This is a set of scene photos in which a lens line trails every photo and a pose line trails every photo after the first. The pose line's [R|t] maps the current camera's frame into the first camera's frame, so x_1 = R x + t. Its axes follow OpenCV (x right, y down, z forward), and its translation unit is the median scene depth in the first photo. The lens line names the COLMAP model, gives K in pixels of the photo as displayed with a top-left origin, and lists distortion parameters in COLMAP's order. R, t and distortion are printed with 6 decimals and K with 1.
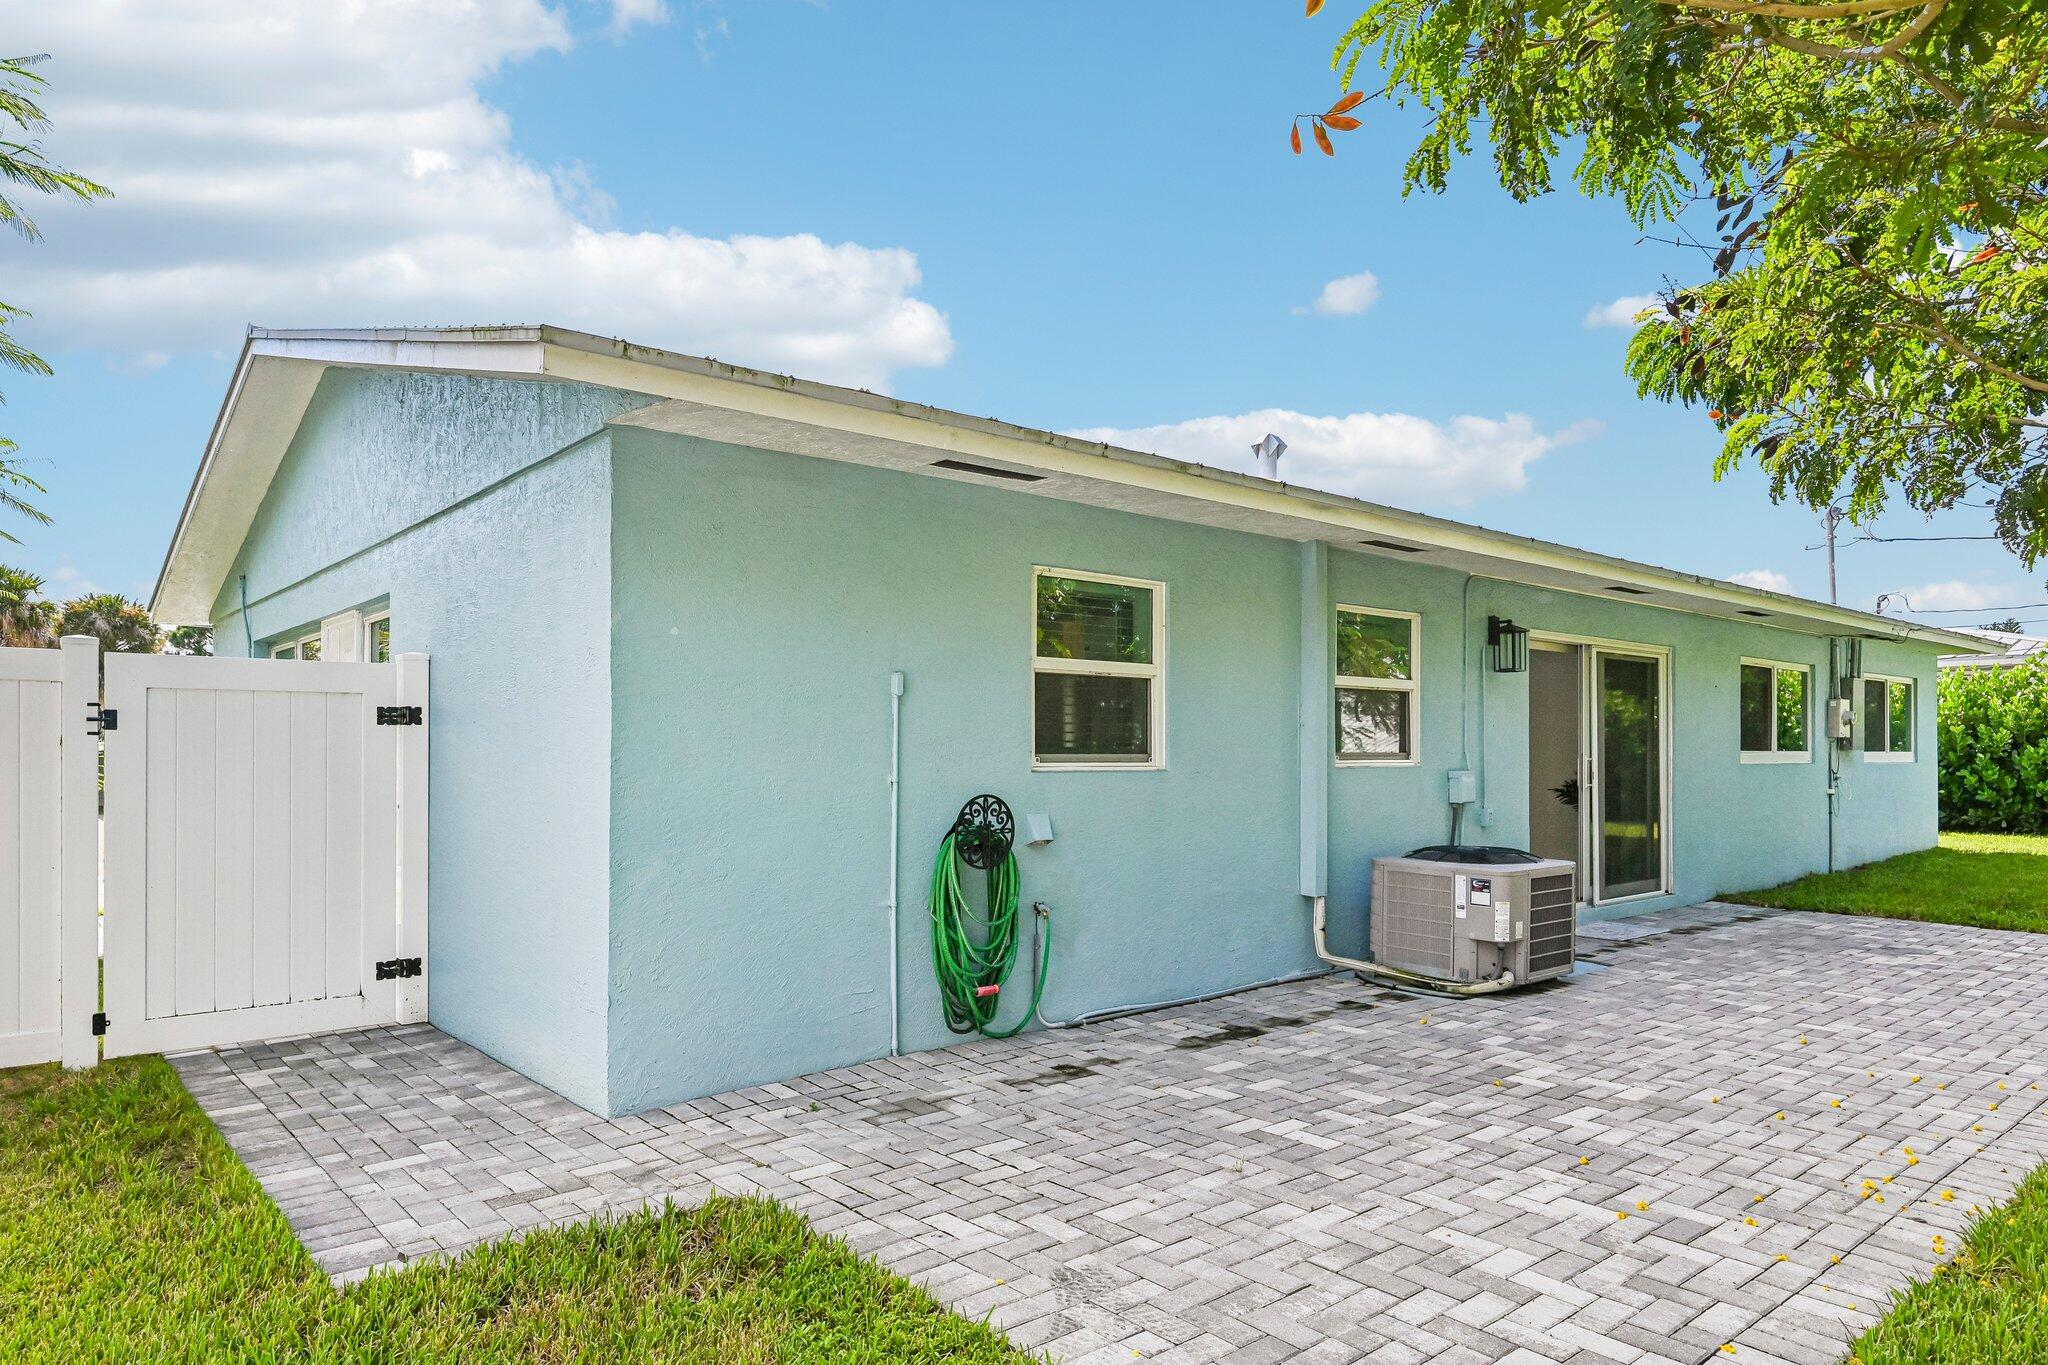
lens RADIAL K [[1215.6, 0, 1008.6], [0, 1215.6, 752.7], [0, 0, 1]] dist [-0.001853, -0.000872]
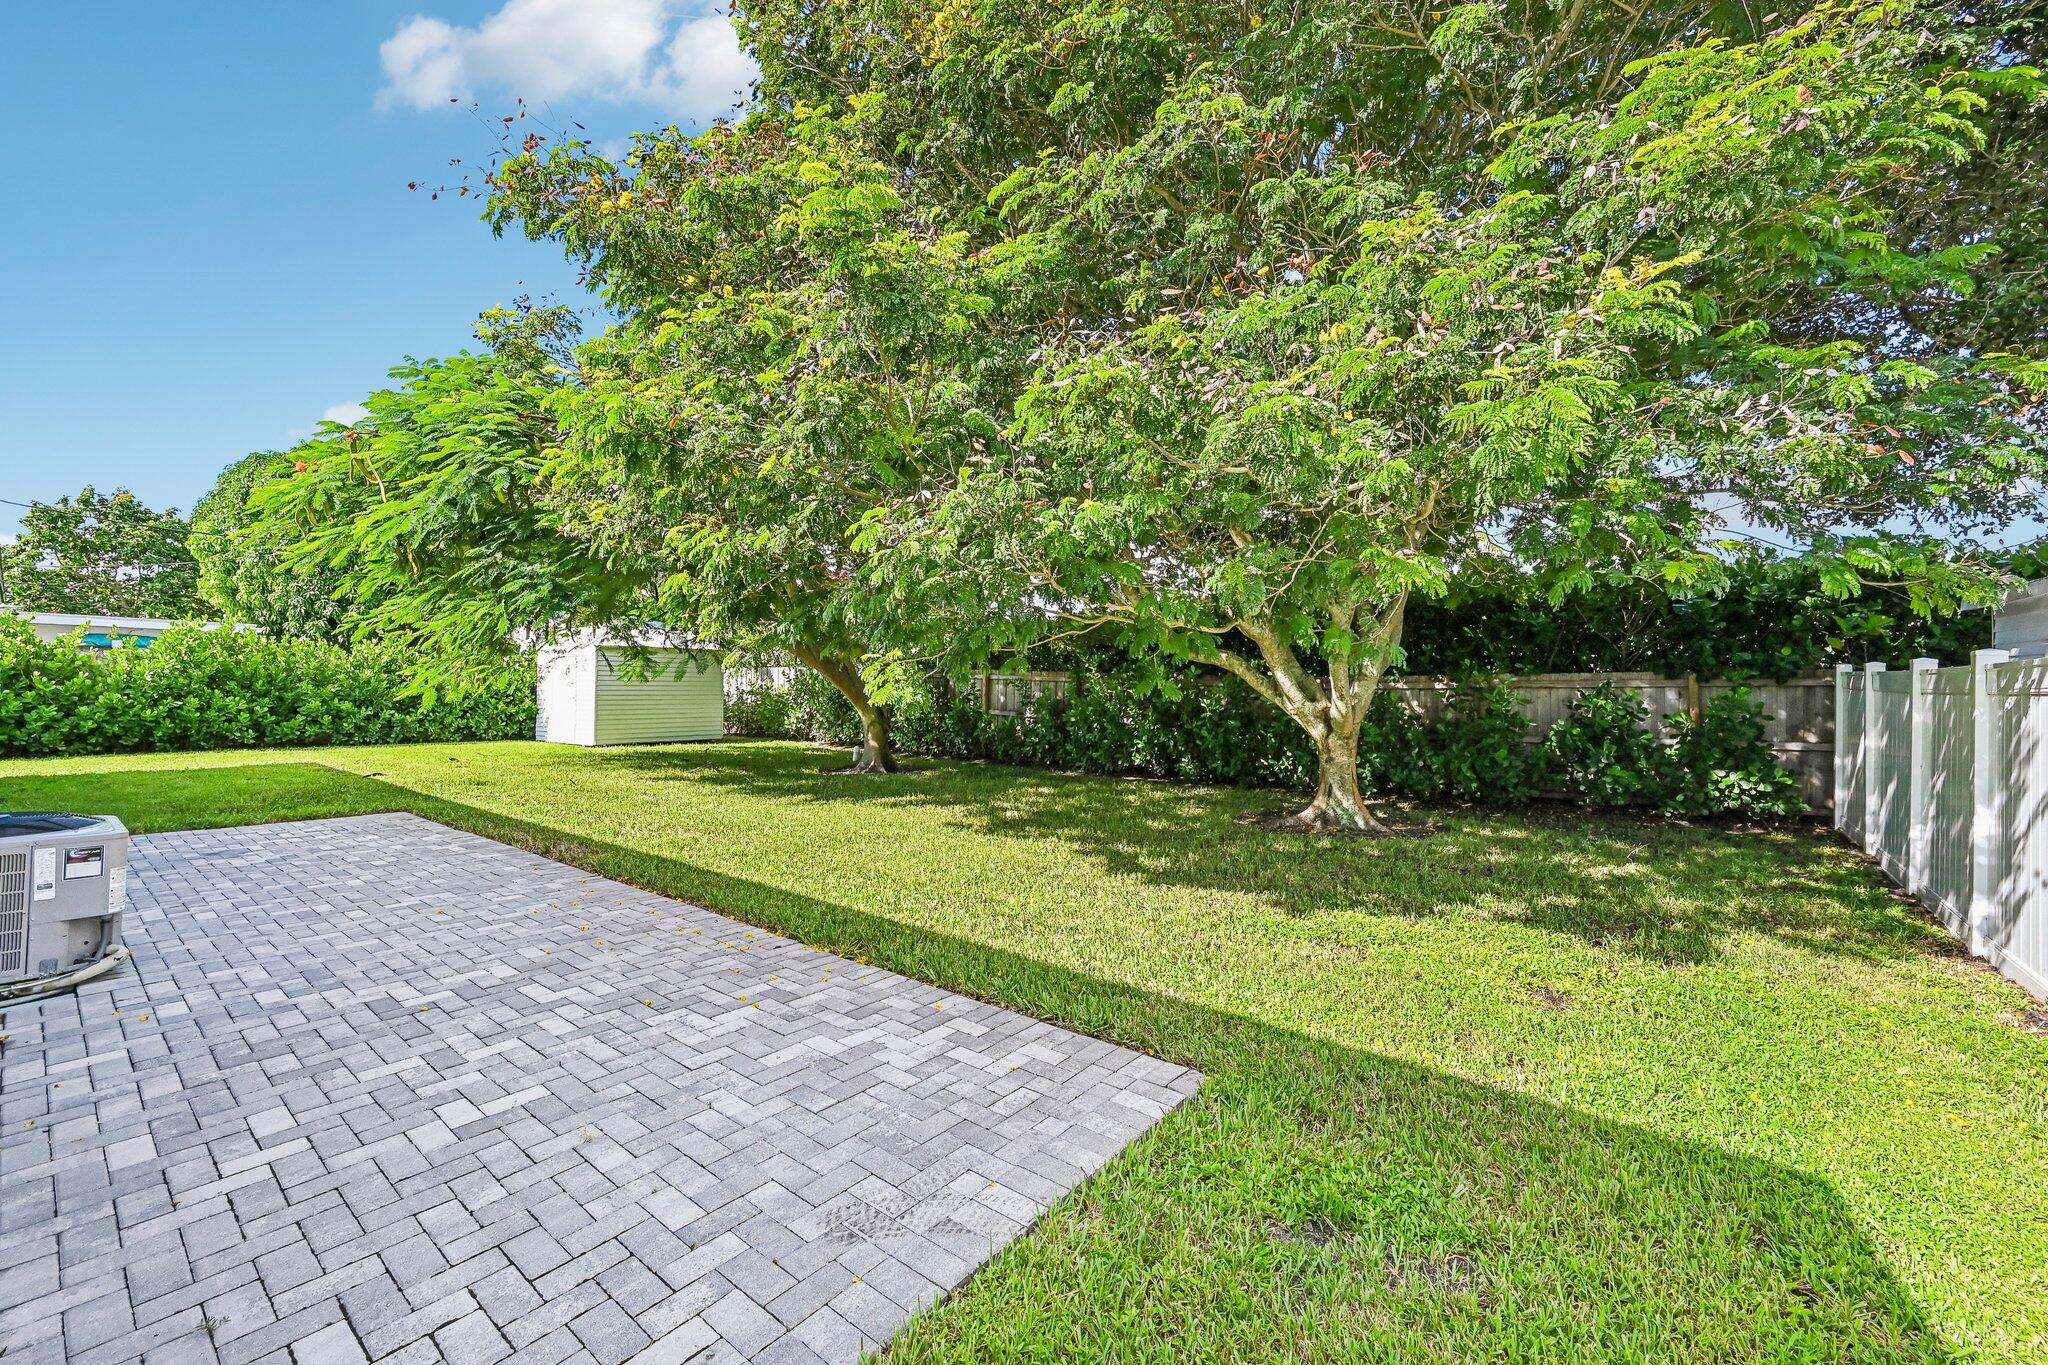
lens RADIAL K [[805.1, 0, 1022.2], [0, 805.1, 684.4], [0, 0, 1]] dist [-0.000383, -0.000398]
pose [[-0.170618, 0.005269, 0.985323, -0.416452], [-0.000511, 0.999985, -0.005436, -0.012609], [-0.985337, -0.001431, -0.170612, 0.637280]]
